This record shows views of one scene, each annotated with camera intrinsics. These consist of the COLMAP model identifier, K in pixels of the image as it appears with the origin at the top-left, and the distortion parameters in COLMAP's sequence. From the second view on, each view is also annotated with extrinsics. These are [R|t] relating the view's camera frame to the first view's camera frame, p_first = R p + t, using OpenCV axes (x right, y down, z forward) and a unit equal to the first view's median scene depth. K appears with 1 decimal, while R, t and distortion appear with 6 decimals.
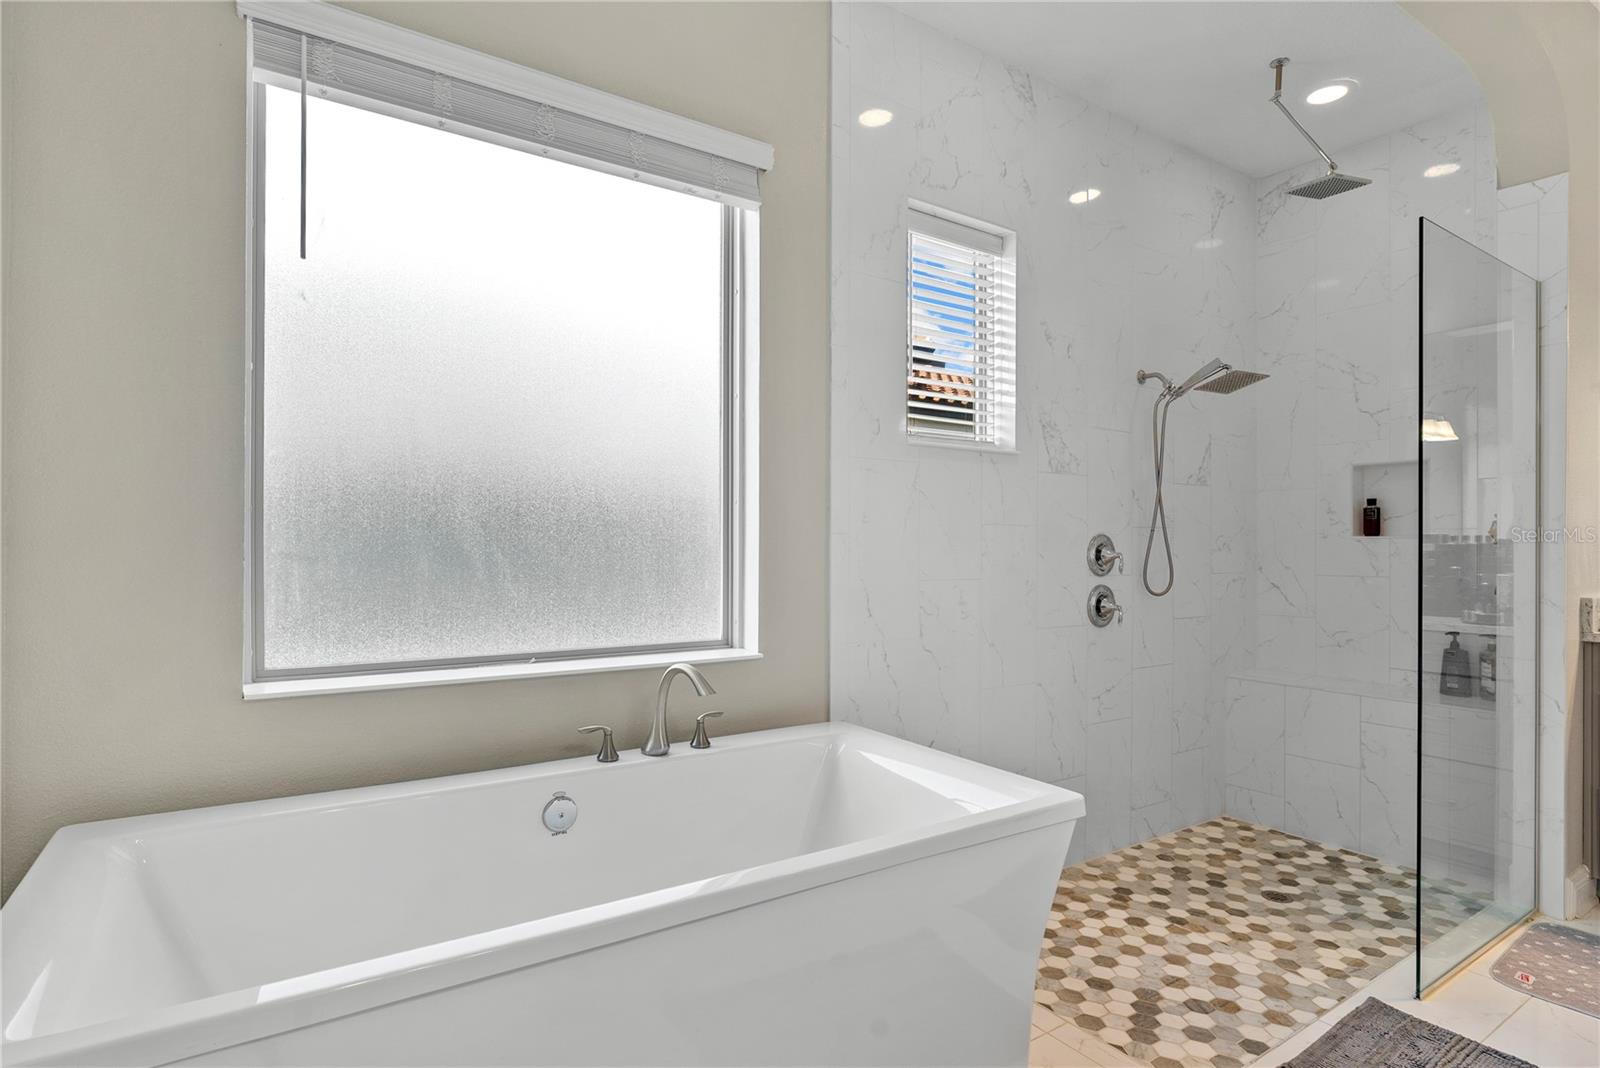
lens RADIAL K [[832.6, 0, 799.5], [0, 832.6, 549.1], [0, 0, 1]] dist [-0.003414, 0.003997]
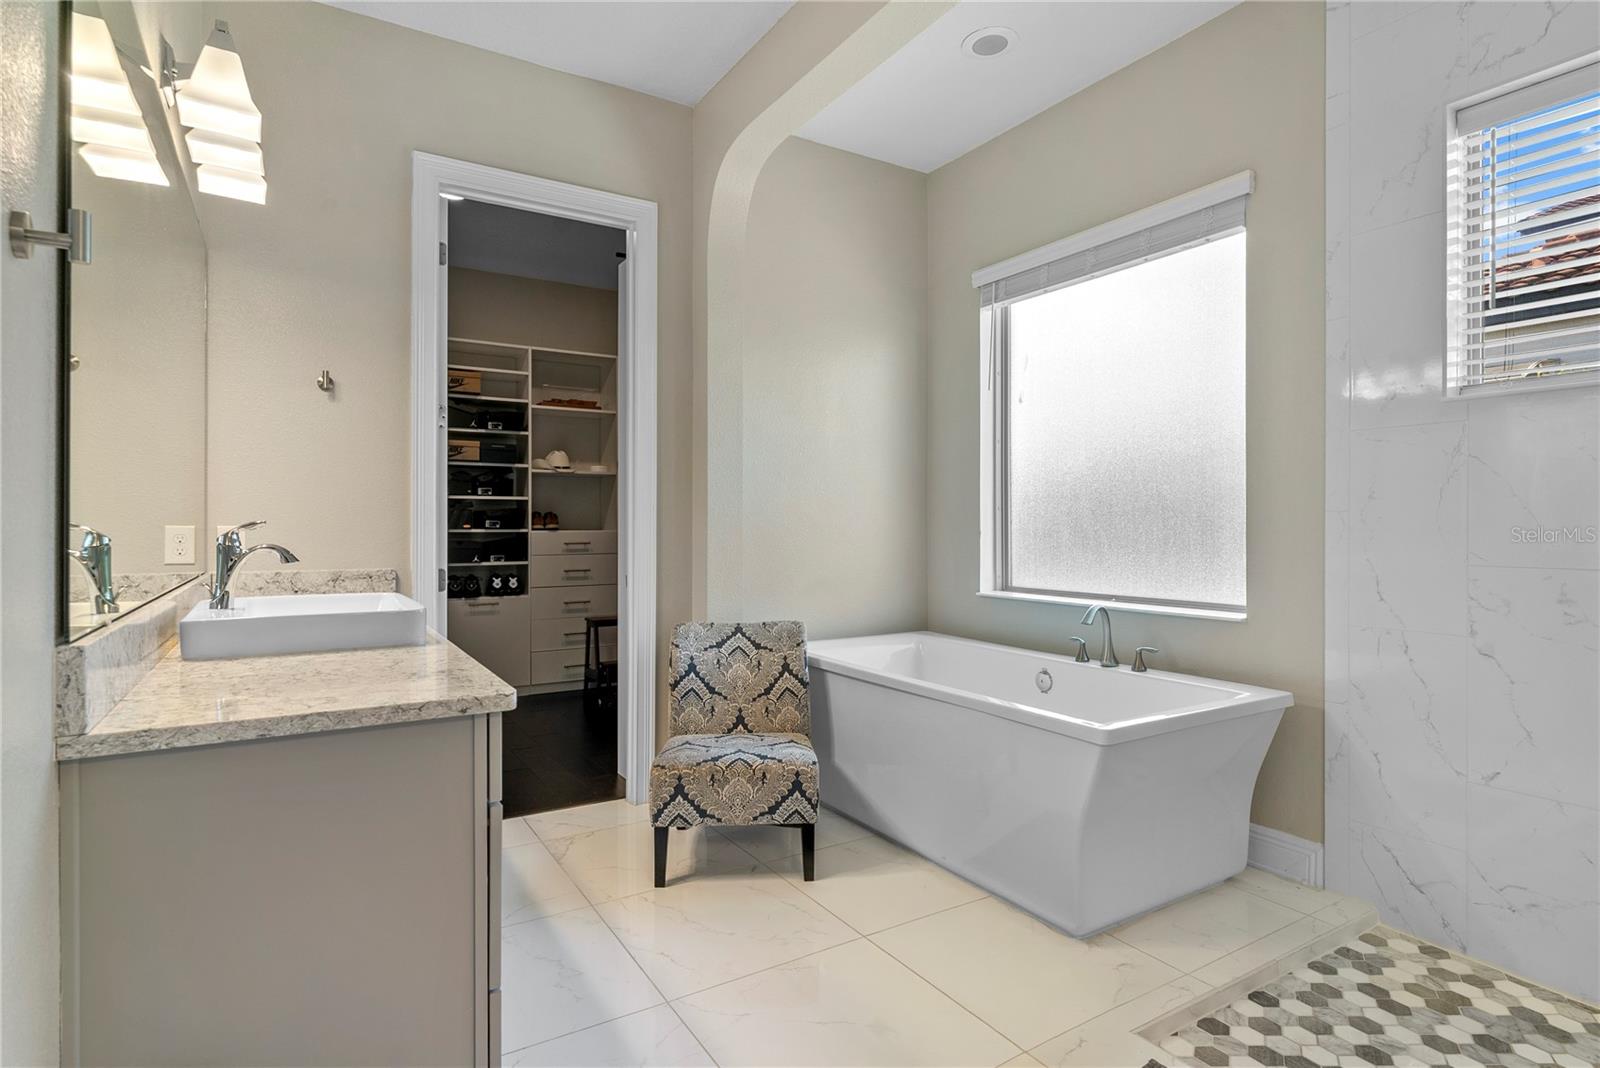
lens RADIAL K [[832.6, 0, 799.2], [0, 832.6, 527.4], [0, 0, 1]] dist [-0.003414, 0.003997]
pose [[-0.037933, 0.003156, -0.999275, 1.298745], [0.007399, 0.999968, 0.002877, -0.009377], [0.999253, -0.007284, -0.037955, 0.499868]]
